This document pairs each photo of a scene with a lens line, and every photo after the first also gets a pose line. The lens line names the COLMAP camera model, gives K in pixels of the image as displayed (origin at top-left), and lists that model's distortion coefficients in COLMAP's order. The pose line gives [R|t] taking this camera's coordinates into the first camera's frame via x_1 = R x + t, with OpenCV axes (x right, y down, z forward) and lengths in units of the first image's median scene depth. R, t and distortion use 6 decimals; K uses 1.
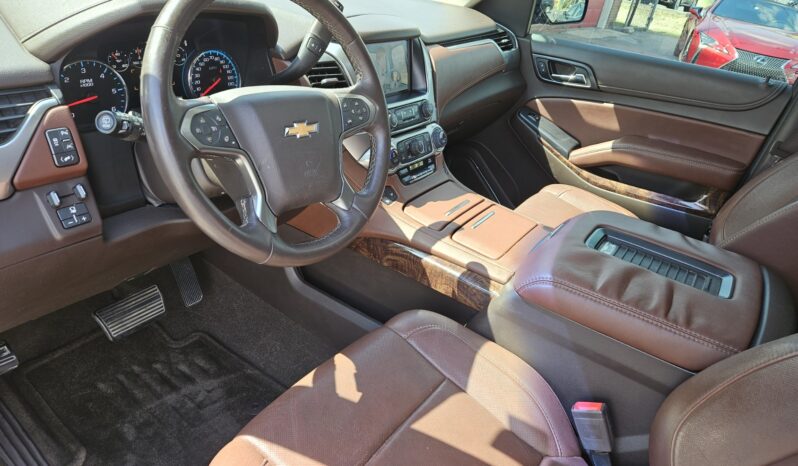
lens RADIAL K [[546.1, 0, 399.0], [0, 546.1, 233.0], [0, 0, 1]] dist [0.071415, -0.061214]
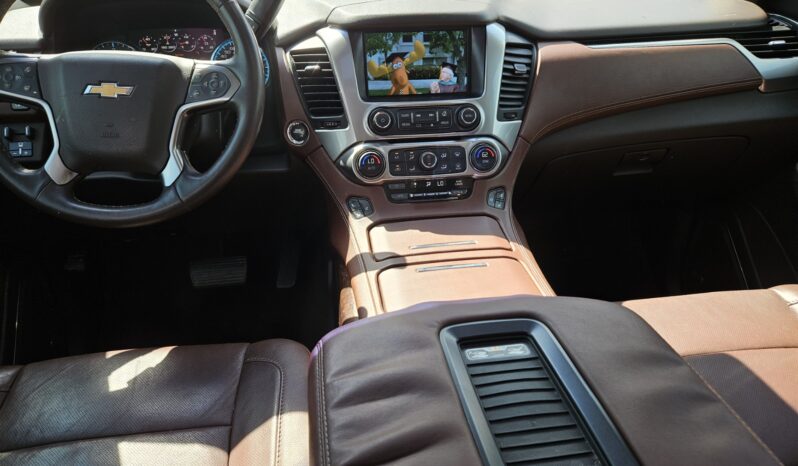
lens RADIAL K [[546.1, 0, 399.0], [0, 546.1, 233.0], [0, 0, 1]] dist [0.071415, -0.061214]
pose [[0.666963, 0.199584, -0.717862, 0.399456], [-0.264602, 0.964102, 0.022205, -0.043125], [0.696525, 0.175137, 0.695831, 0.304267]]
